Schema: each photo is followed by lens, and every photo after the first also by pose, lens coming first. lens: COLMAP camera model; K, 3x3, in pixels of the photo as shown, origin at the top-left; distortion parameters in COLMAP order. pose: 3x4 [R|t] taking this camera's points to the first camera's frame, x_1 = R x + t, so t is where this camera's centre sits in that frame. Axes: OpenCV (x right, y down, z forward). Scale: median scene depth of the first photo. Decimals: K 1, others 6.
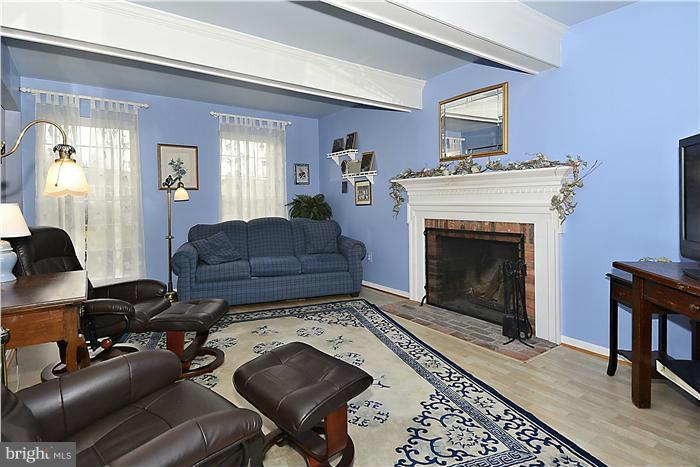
lens RADIAL K [[366.7, 0, 342.4], [0, 366.7, 201.8], [0, 0, 1]] dist [0.017503, -0.003807]
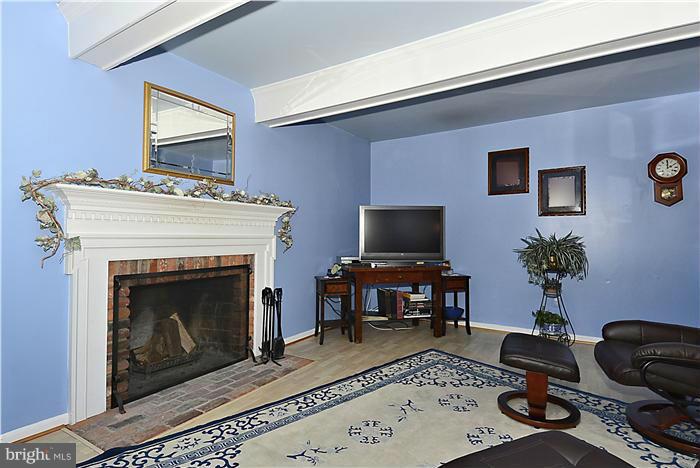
lens RADIAL K [[366.7, 0, 347.5], [0, 366.7, 234.3], [0, 0, 1]] dist [0.017503, -0.003807]
pose [[-0.378139, 0.025309, 0.925403, -0.543833], [0.013822, 0.999669, -0.021693, 0.025746], [-0.925645, 0.004588, -0.378364, 1.048695]]
